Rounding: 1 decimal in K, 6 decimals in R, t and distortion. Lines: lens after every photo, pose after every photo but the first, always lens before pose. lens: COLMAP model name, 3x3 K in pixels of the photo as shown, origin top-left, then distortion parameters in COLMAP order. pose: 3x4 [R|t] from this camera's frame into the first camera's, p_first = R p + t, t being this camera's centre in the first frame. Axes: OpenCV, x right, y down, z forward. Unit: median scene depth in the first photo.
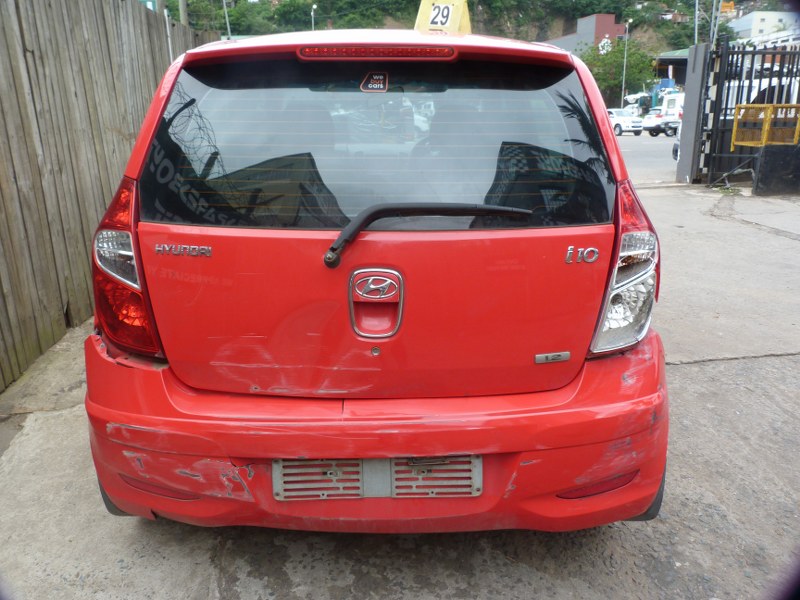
lens RADIAL K [[590.6, 0, 396.3], [0, 590.6, 298.8], [0, 0, 1]] dist [-0.036926, 0.019661]
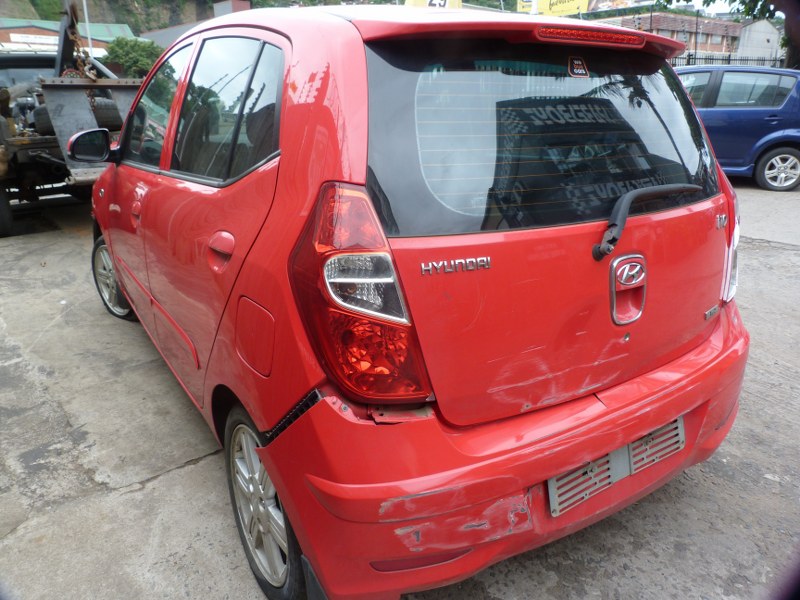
lens RADIAL K [[590.6, 0, 397.1], [0, 590.6, 300.1], [0, 0, 1]] dist [-0.036926, 0.019661]
pose [[0.852222, -0.174423, 0.493249, -0.823765], [0.162747, 0.984396, 0.066913, -0.100823], [-0.497224, 0.023250, 0.867311, 0.310904]]
